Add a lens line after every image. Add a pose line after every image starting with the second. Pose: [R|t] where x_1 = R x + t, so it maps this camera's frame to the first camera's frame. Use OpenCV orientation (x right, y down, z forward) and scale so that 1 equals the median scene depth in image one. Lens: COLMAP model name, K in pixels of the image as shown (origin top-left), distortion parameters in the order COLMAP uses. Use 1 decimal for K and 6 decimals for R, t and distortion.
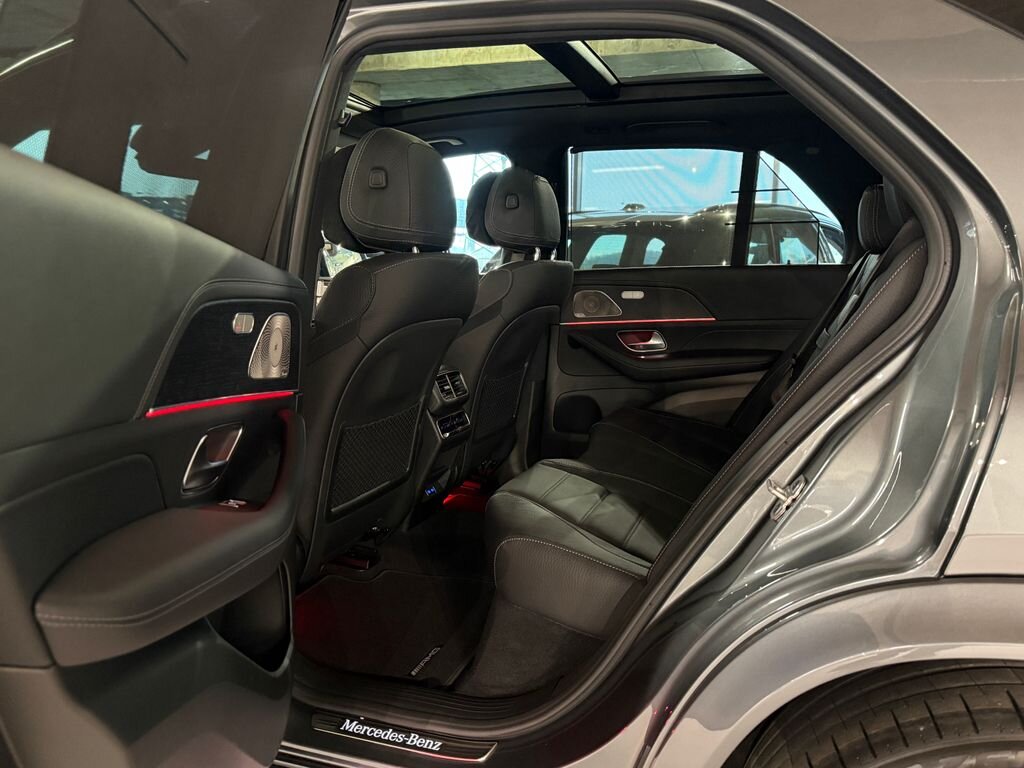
lens RADIAL K [[839.7, 0, 511.5], [0, 839.7, 388.3], [0, 0, 1]] dist [0.152704, -0.296955]
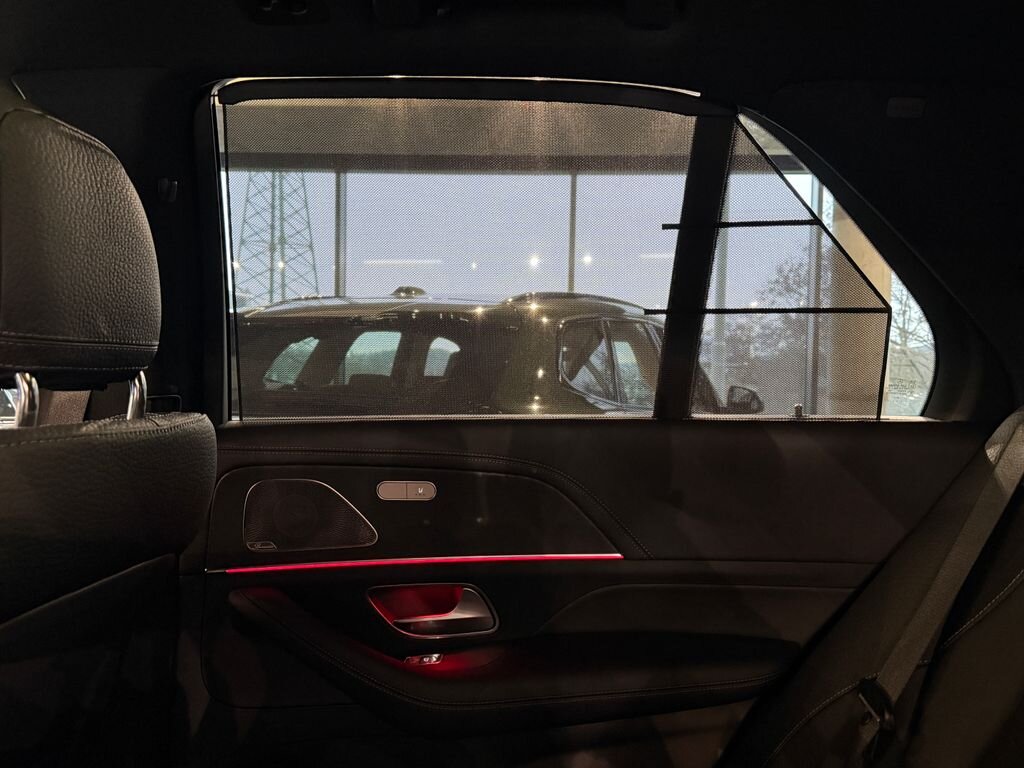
lens RADIAL K [[839.7, 0, 511.5], [0, 839.7, 388.3], [0, 0, 1]] dist [0.152704, -0.296955]
pose [[0.966877, -0.005441, 0.255186, 0.053438], [0.033501, 0.993829, -0.105744, -0.065575], [-0.253035, 0.110791, 0.961092, 0.355201]]
